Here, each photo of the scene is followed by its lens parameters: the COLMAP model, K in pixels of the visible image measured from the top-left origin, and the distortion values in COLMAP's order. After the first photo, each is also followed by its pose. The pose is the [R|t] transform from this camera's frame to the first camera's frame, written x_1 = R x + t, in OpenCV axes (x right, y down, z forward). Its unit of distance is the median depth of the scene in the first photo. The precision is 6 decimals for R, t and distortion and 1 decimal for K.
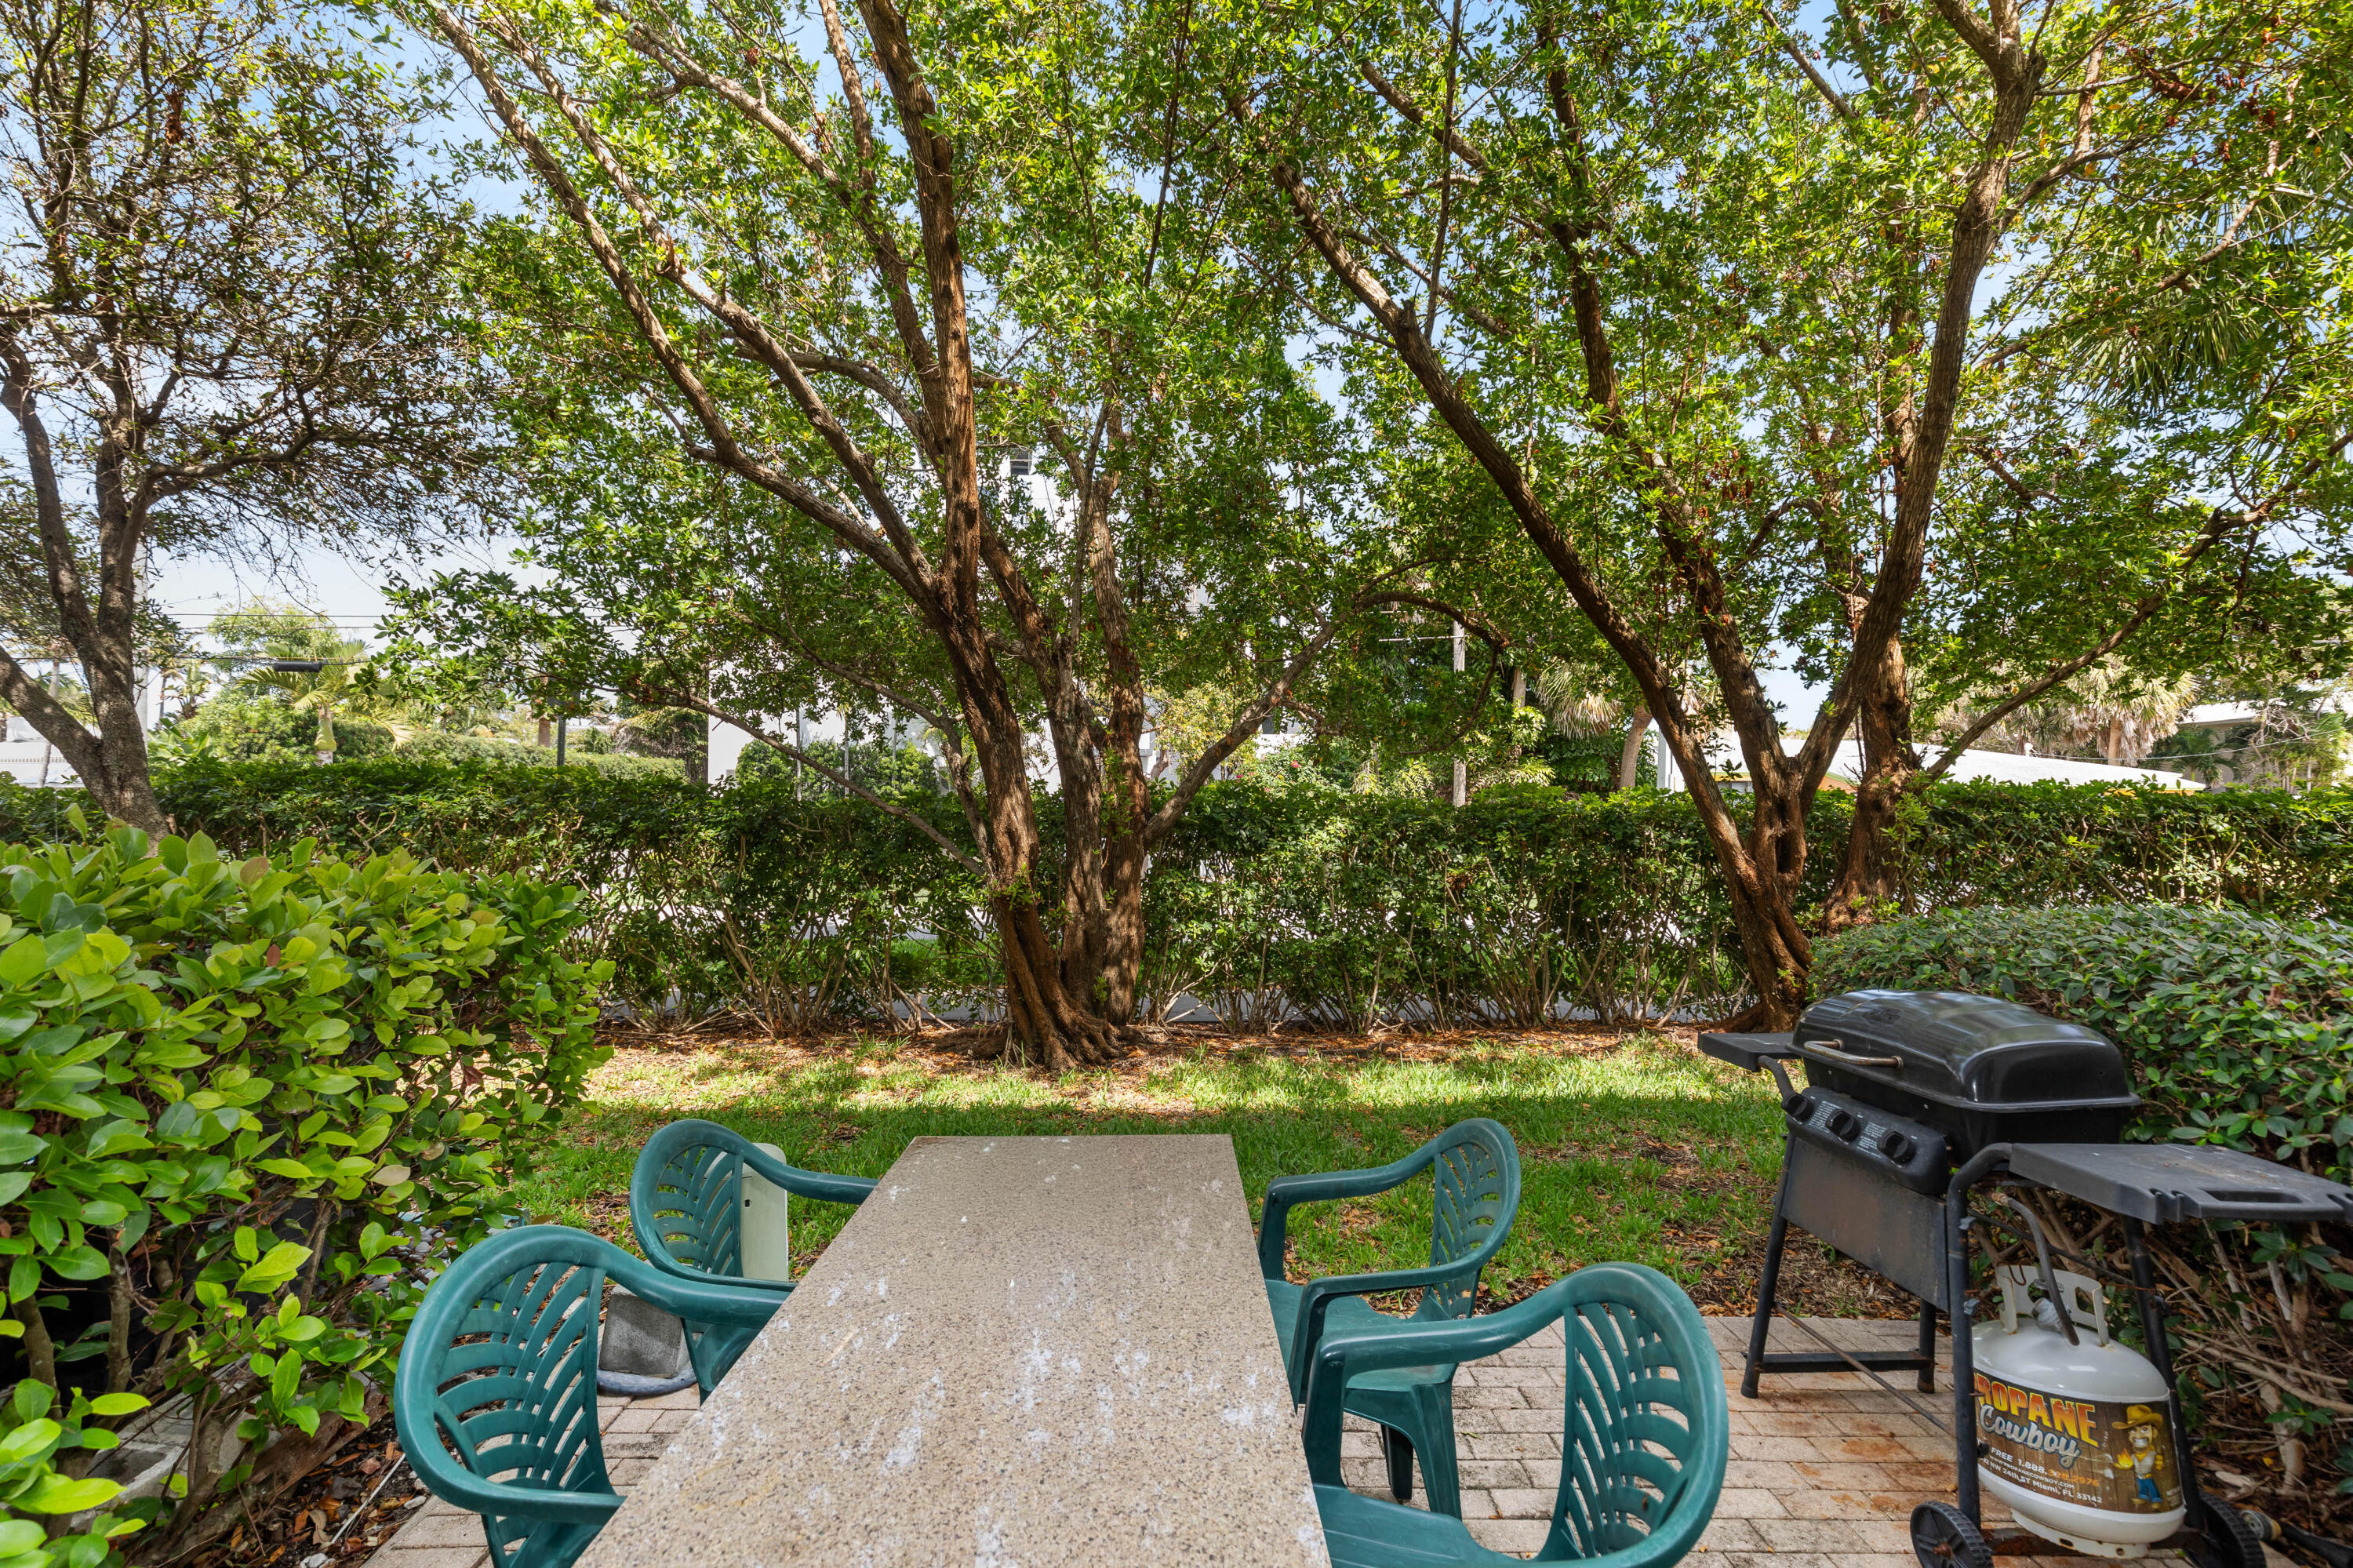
lens RADIAL K [[1049.0, 0, 1164.1], [0, 1049.0, 773.3], [0, 0, 1]] dist [0.017992, 0.000555]
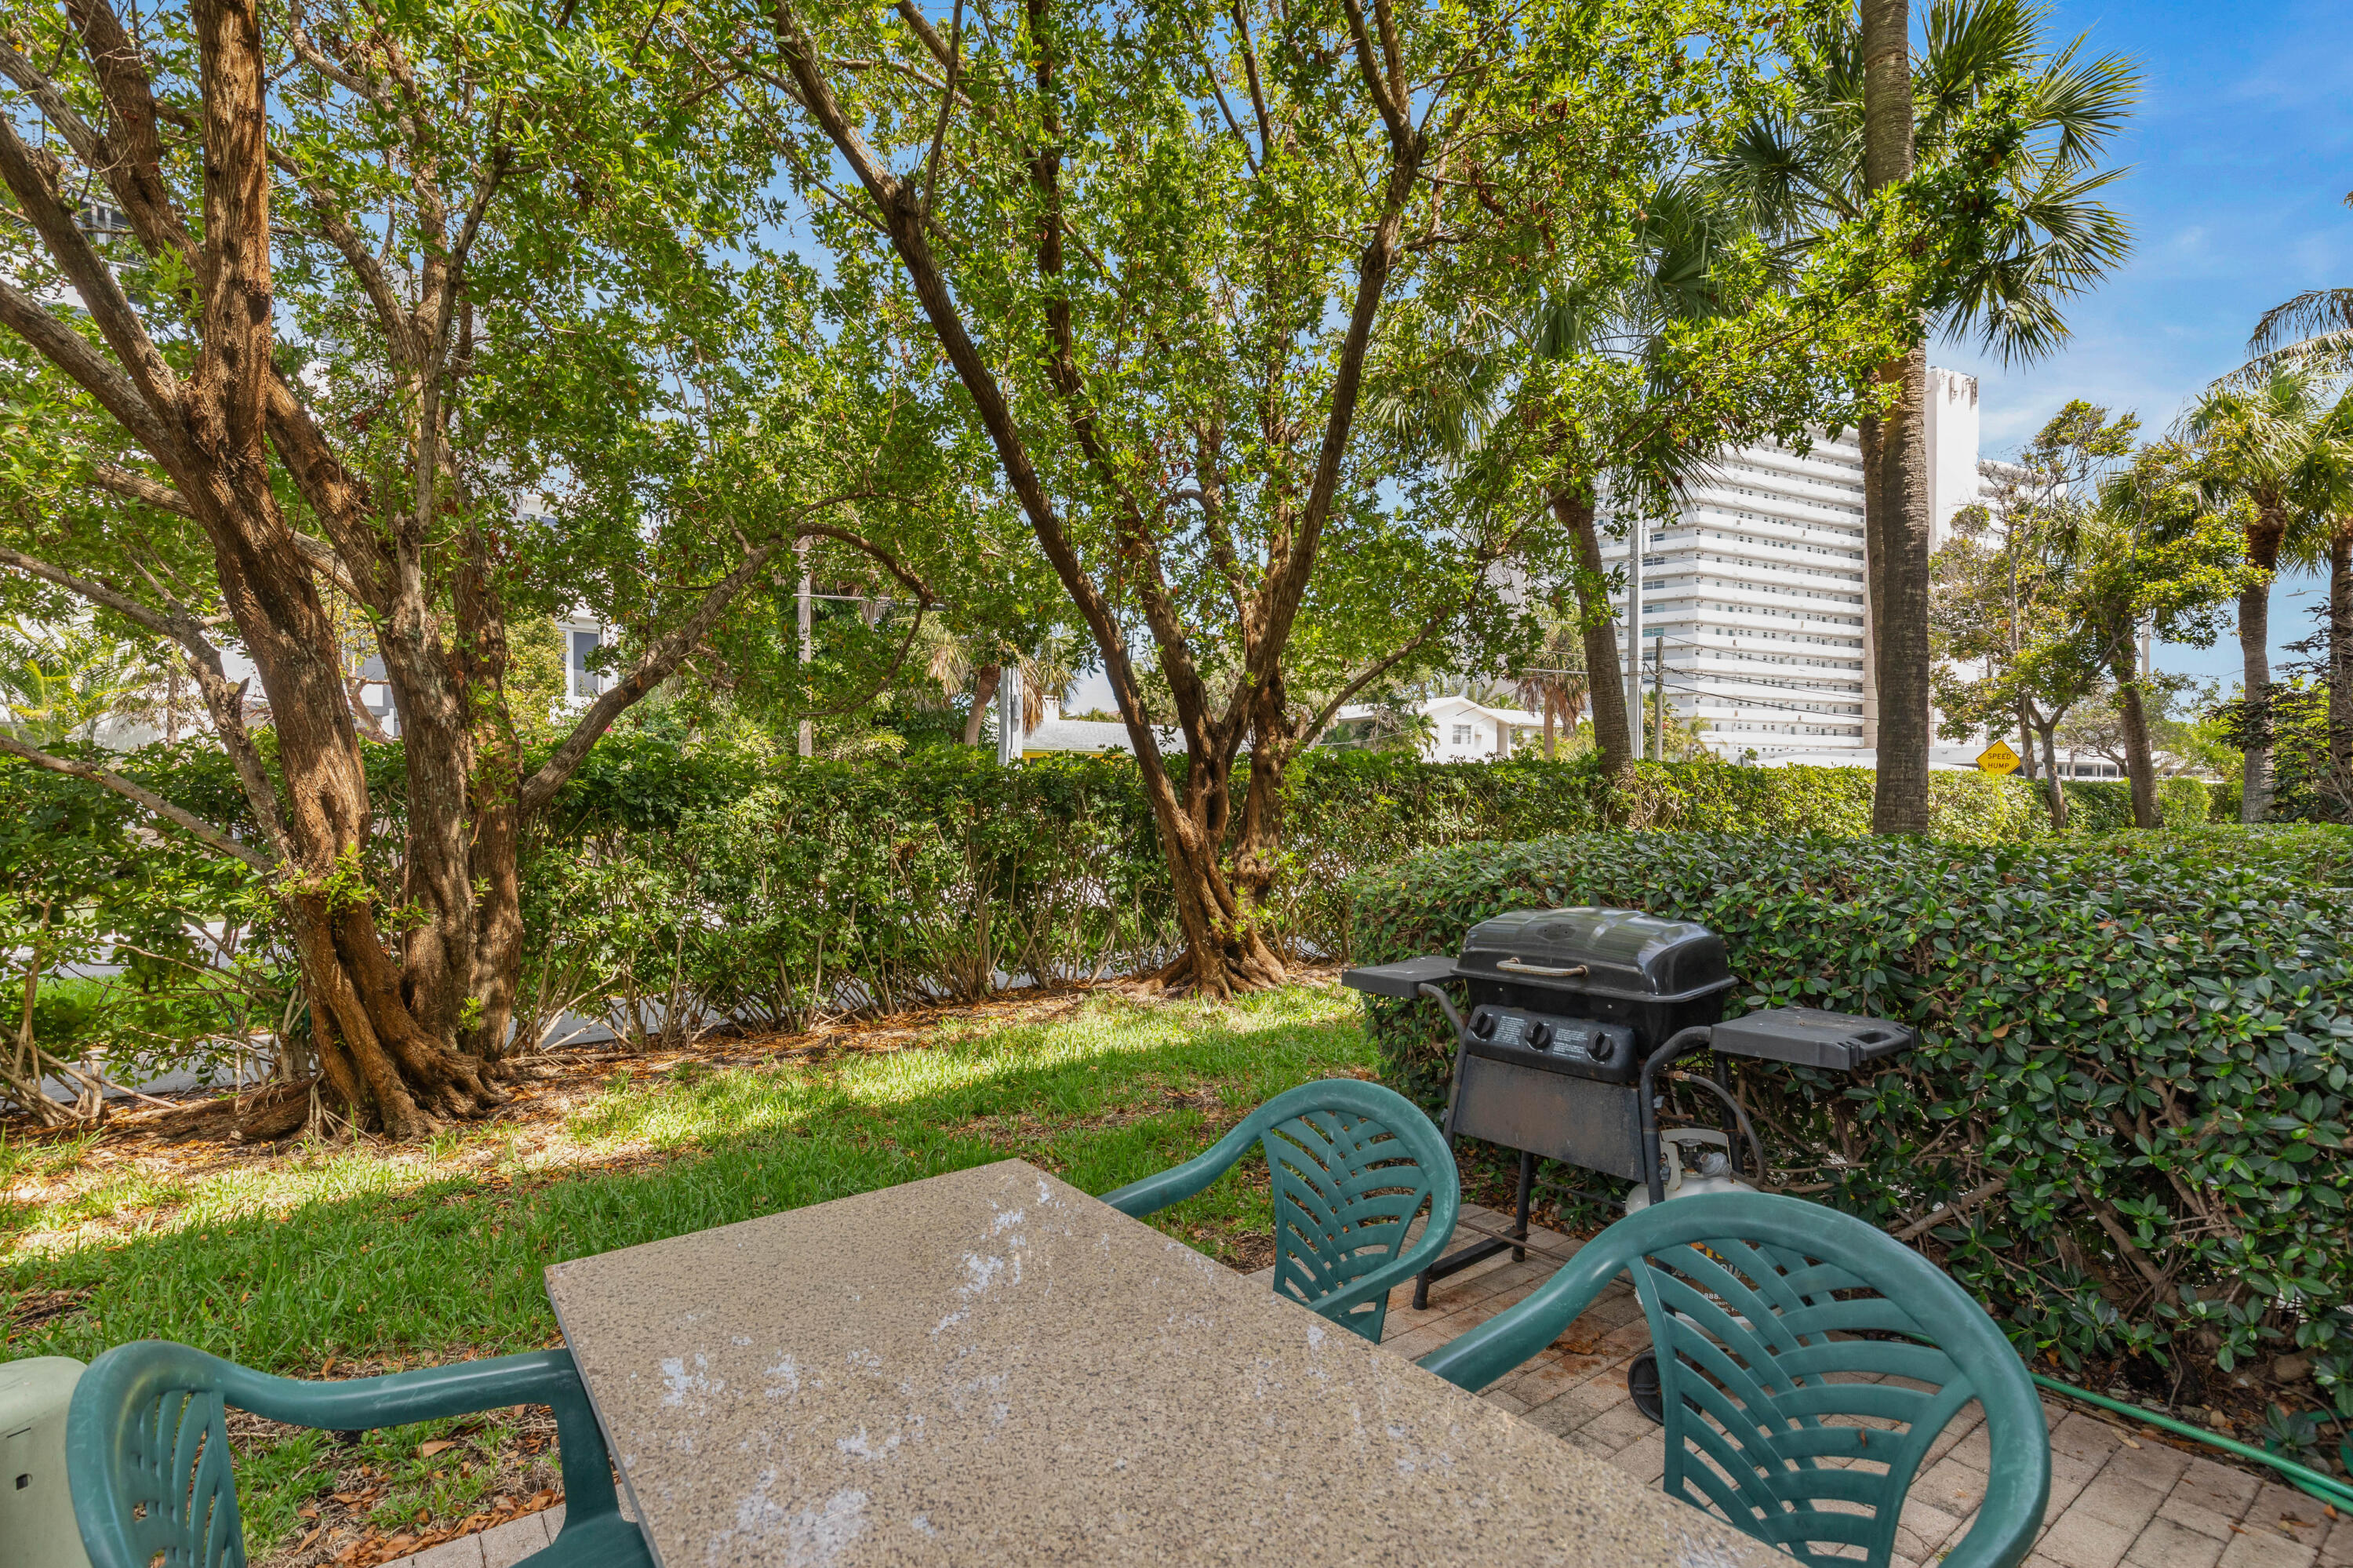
lens RADIAL K [[1102.2, 0, 1161.1], [0, 1102.2, 785.7], [0, 0, 1]] dist [0.000301, 0.000330]
pose [[0.817382, -0.002762, 0.576090, -0.104451], [-0.016324, 0.999476, 0.027953, 0.017598], [-0.575865, -0.032253, 0.816908, 0.103624]]
